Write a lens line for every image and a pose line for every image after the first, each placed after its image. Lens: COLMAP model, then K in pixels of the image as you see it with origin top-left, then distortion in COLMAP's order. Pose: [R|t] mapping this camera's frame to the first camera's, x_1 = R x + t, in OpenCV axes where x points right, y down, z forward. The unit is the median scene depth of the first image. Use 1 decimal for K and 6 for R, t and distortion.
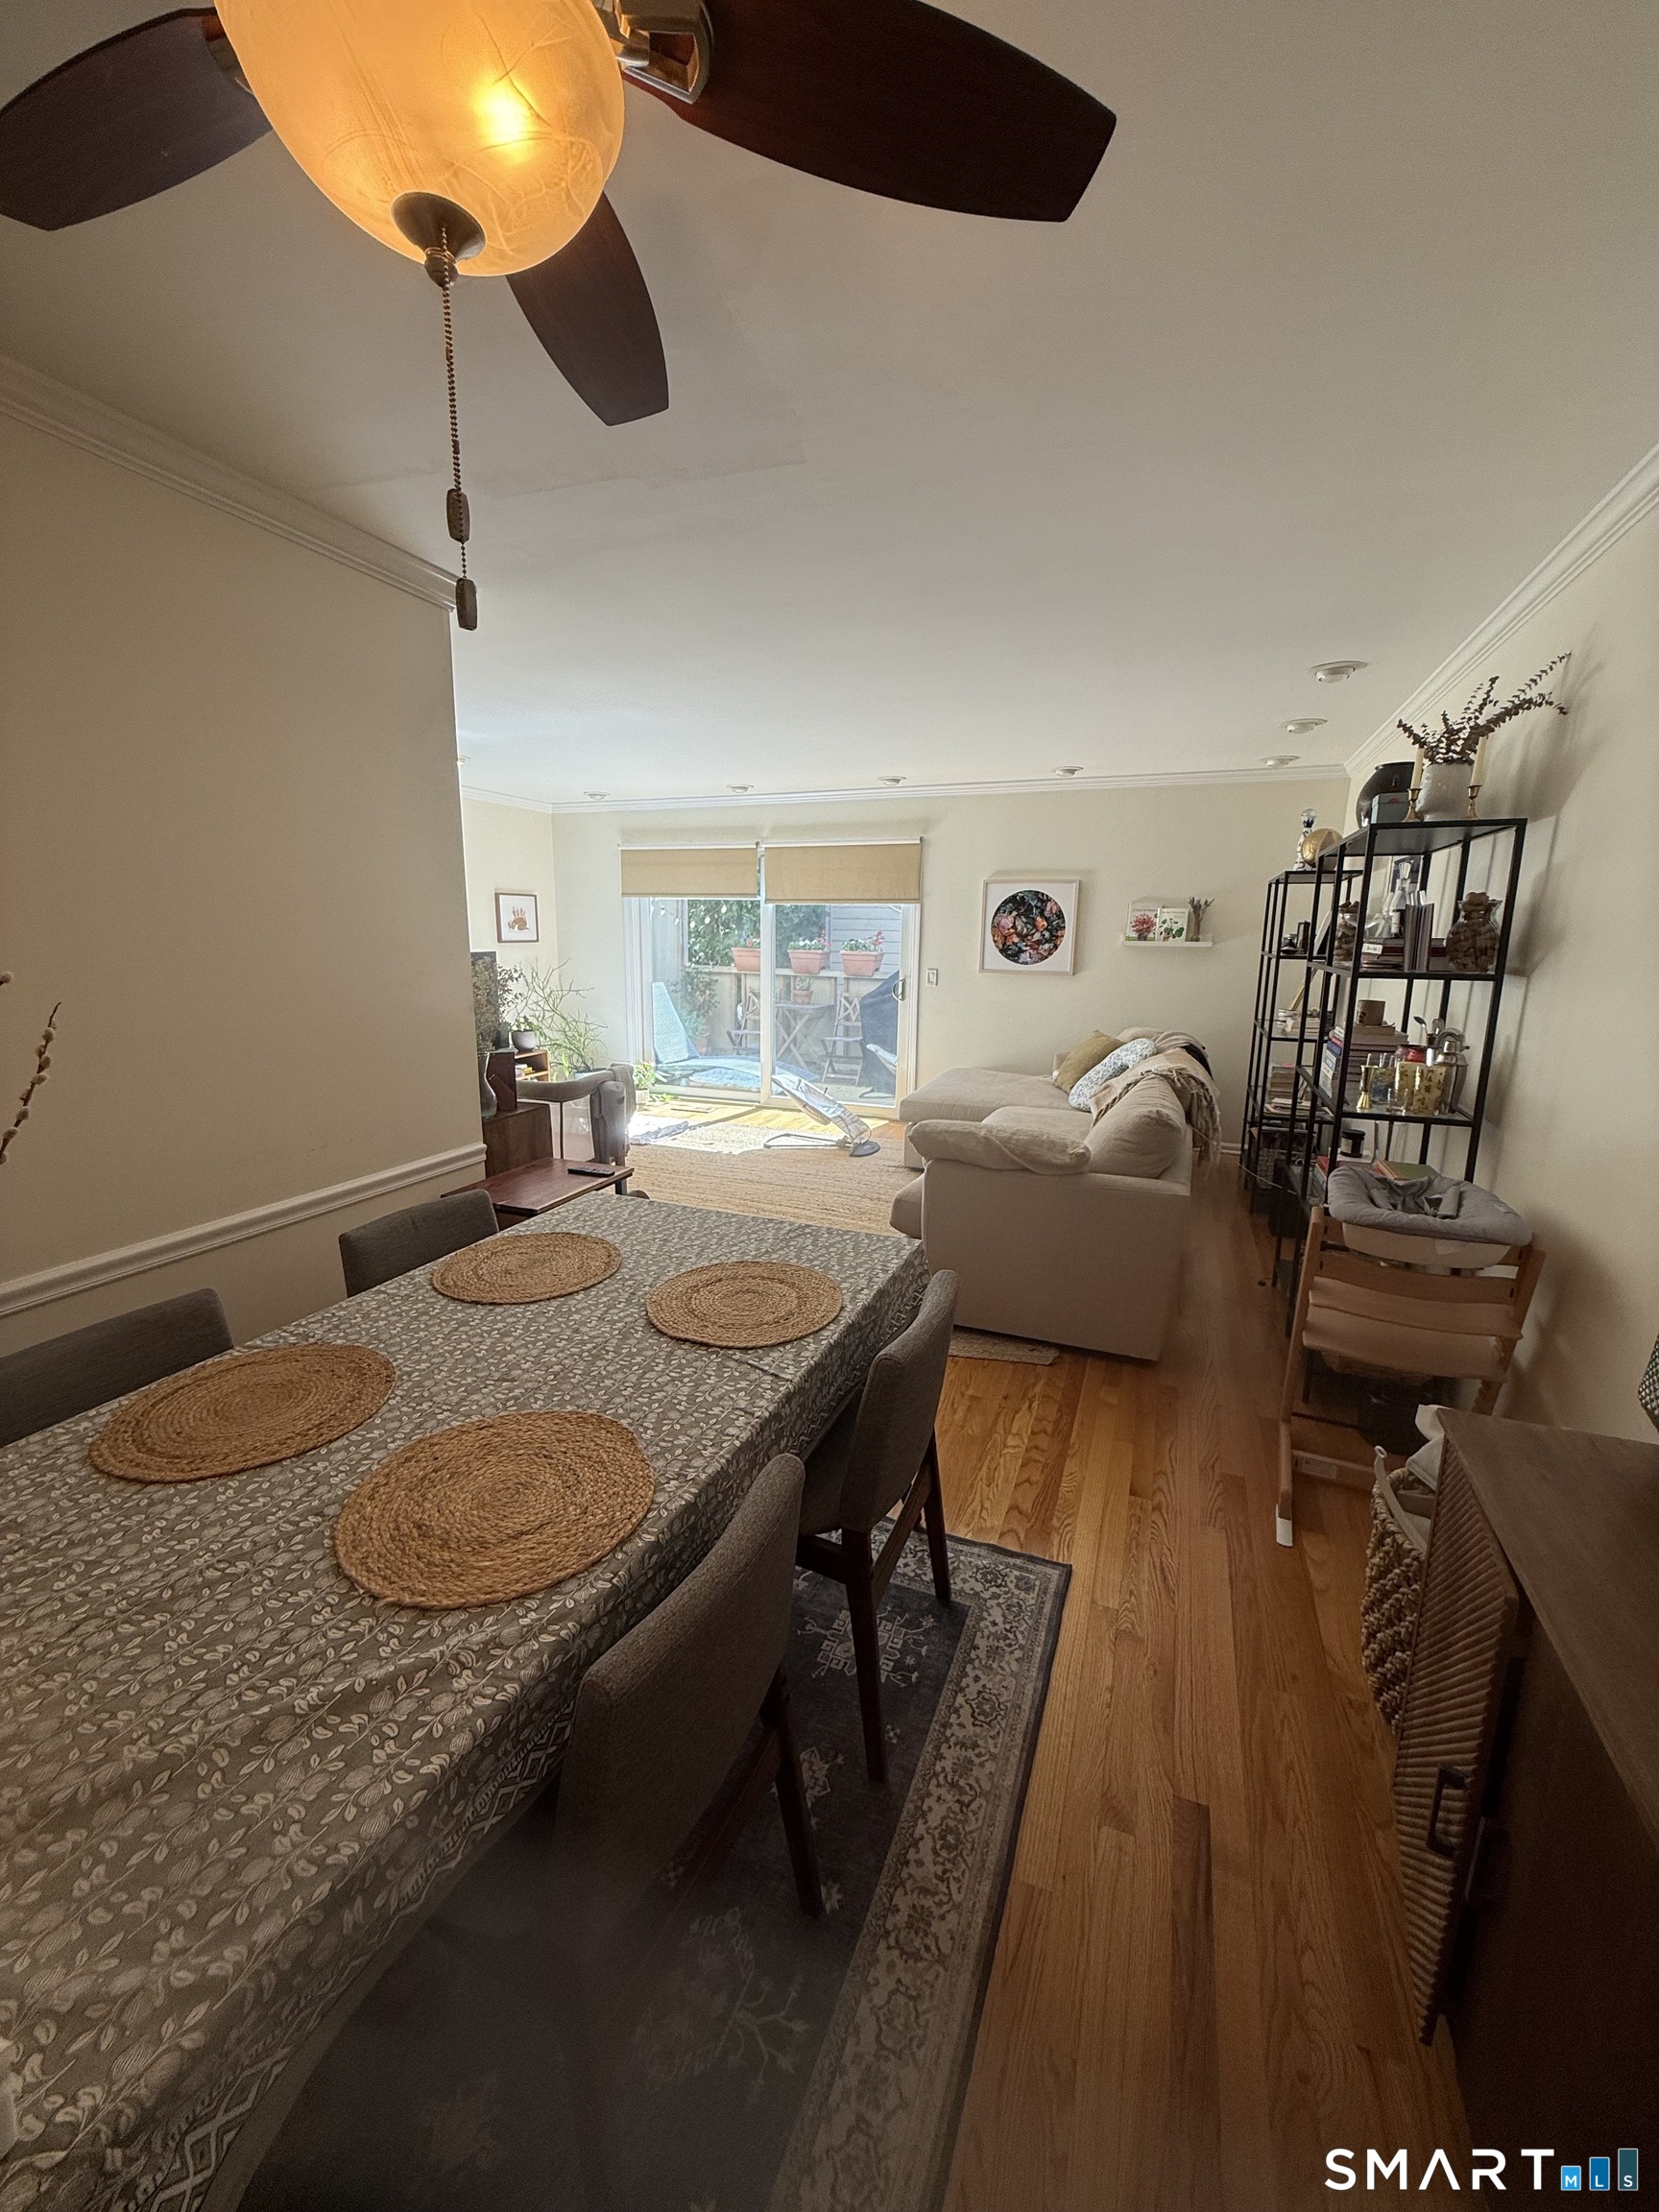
lens RADIAL K [[882.5, 0, 823.7], [0, 882.5, 1106.0], [0, 0, 1]] dist [-0.002566, 0.000013]
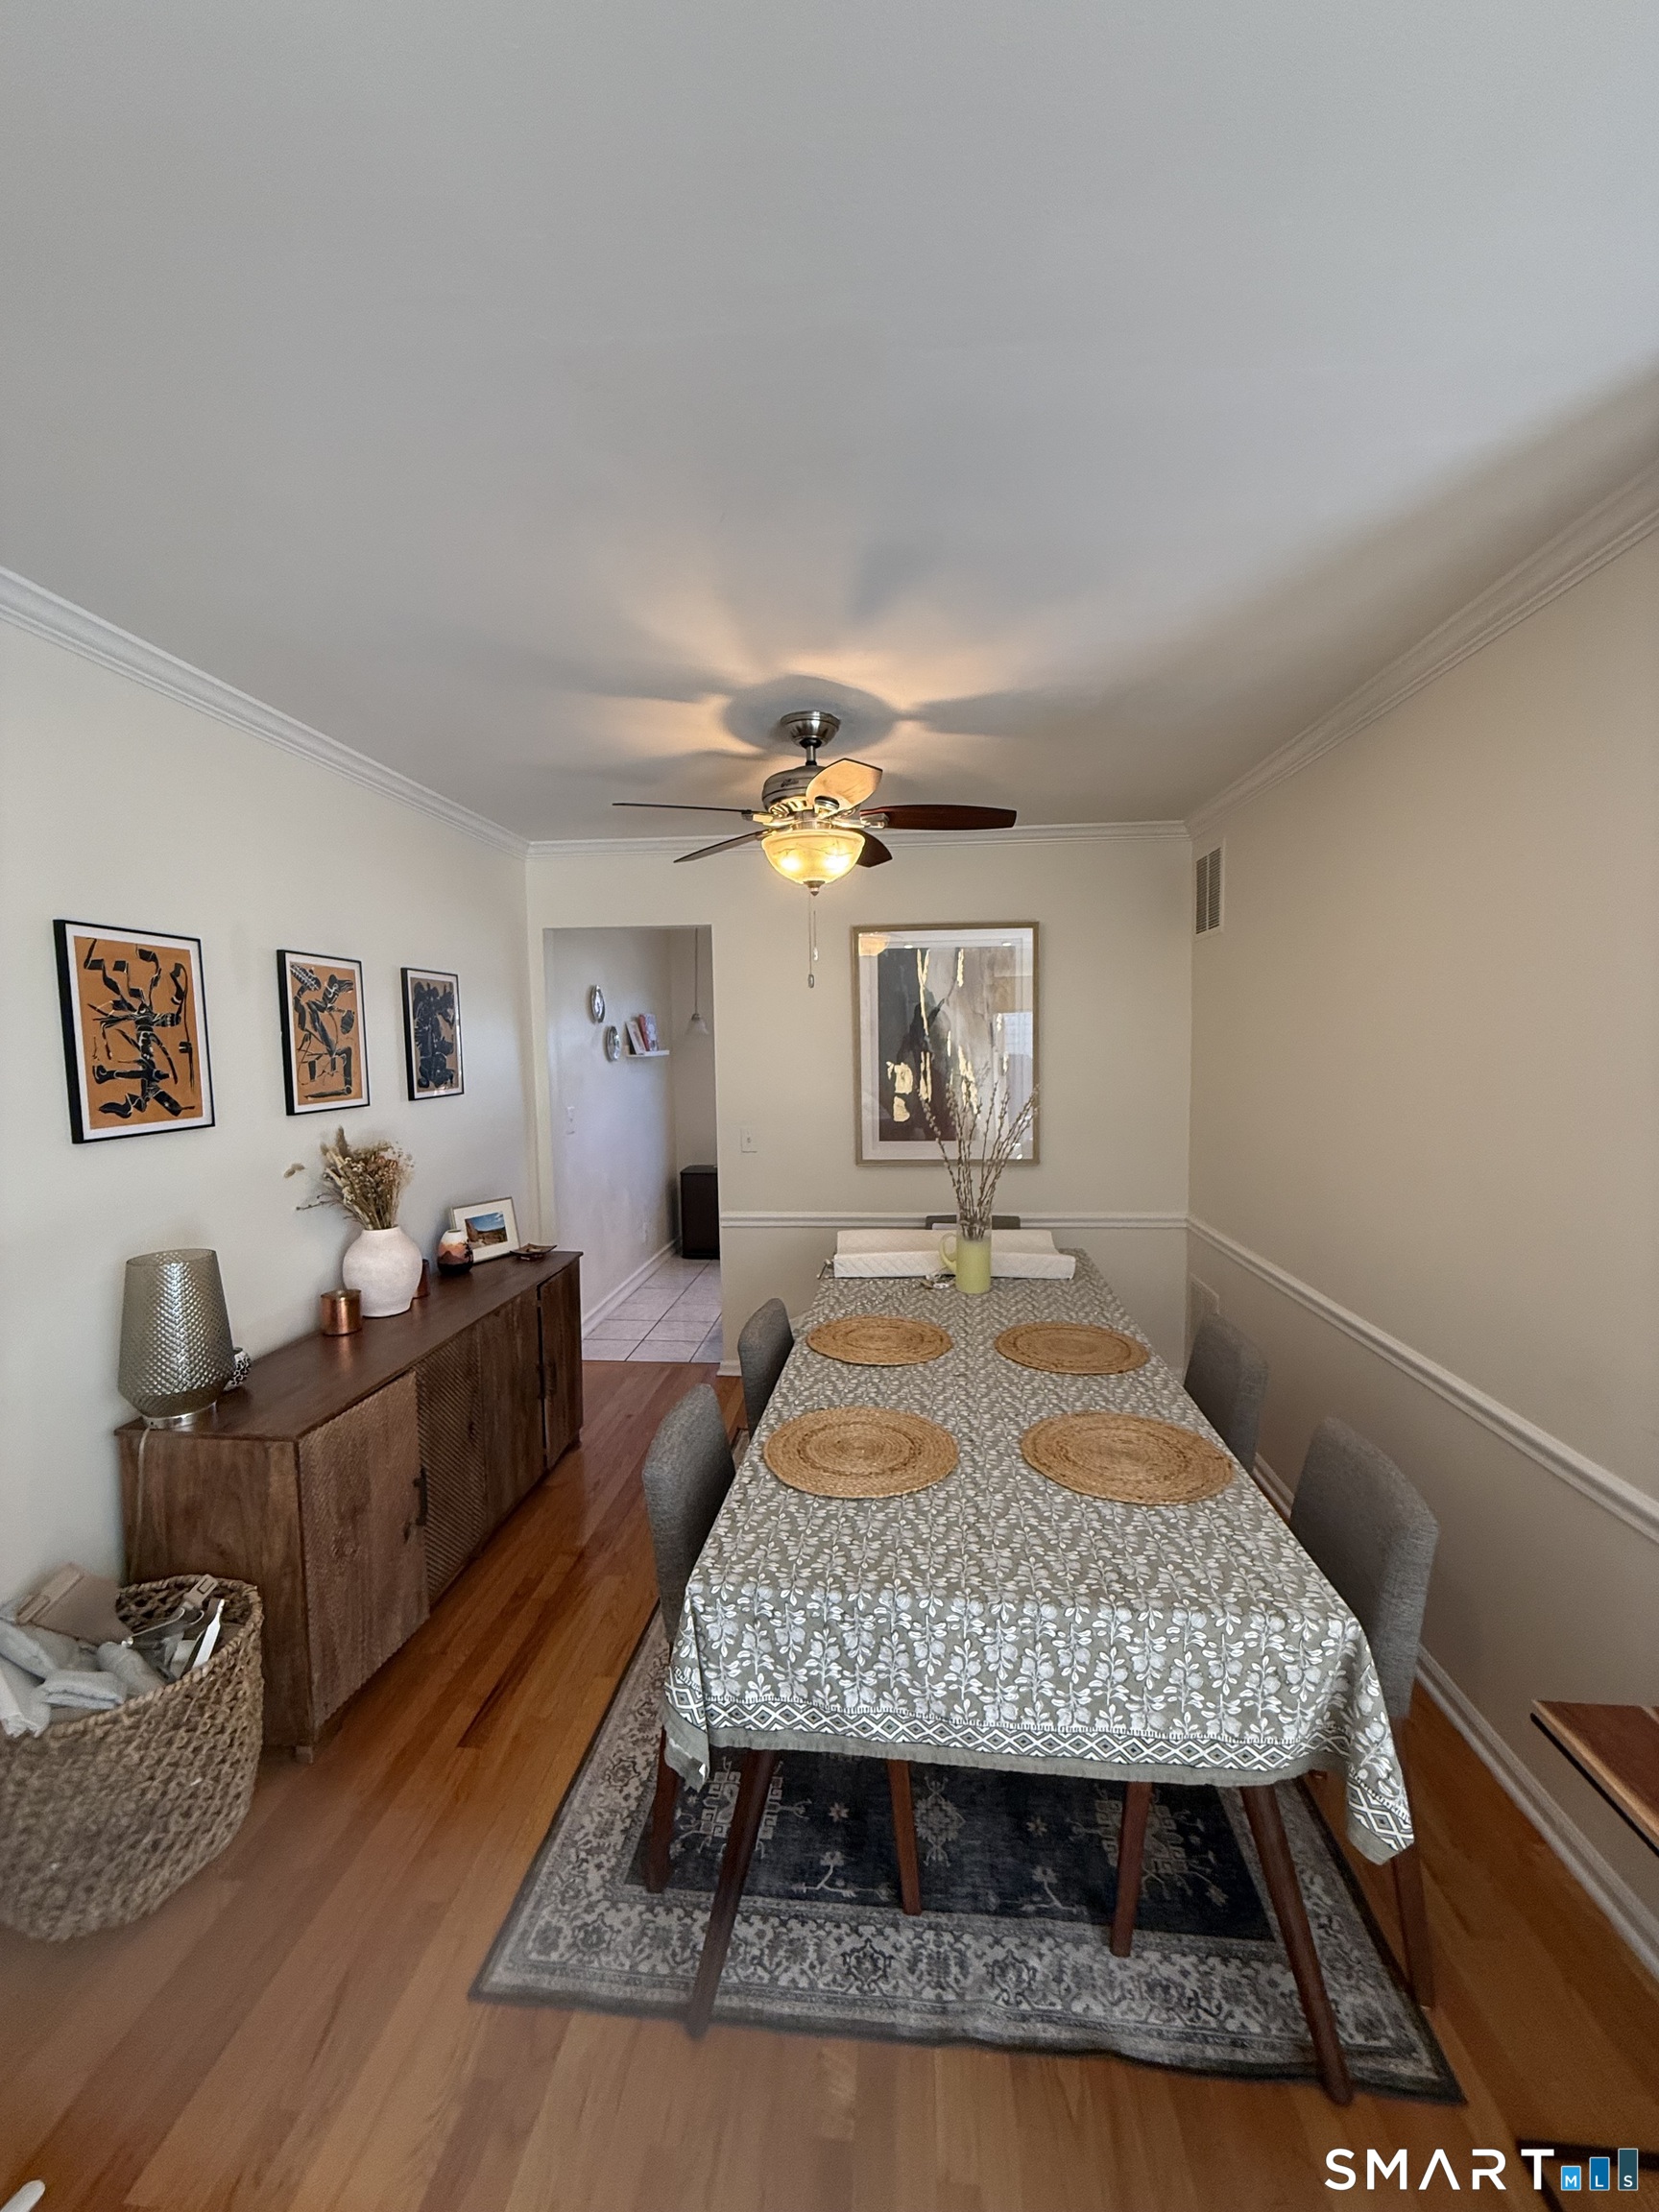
lens RADIAL K [[882.5, 0, 824.2], [0, 882.5, 1104.6], [0, 0, 1]] dist [-0.002566, 0.000013]
pose [[-0.959186, 0.027049, -0.281480, 0.219796], [-0.048038, 0.965359, 0.256464, -0.411922], [0.278666, 0.259518, -0.924660, 1.801497]]
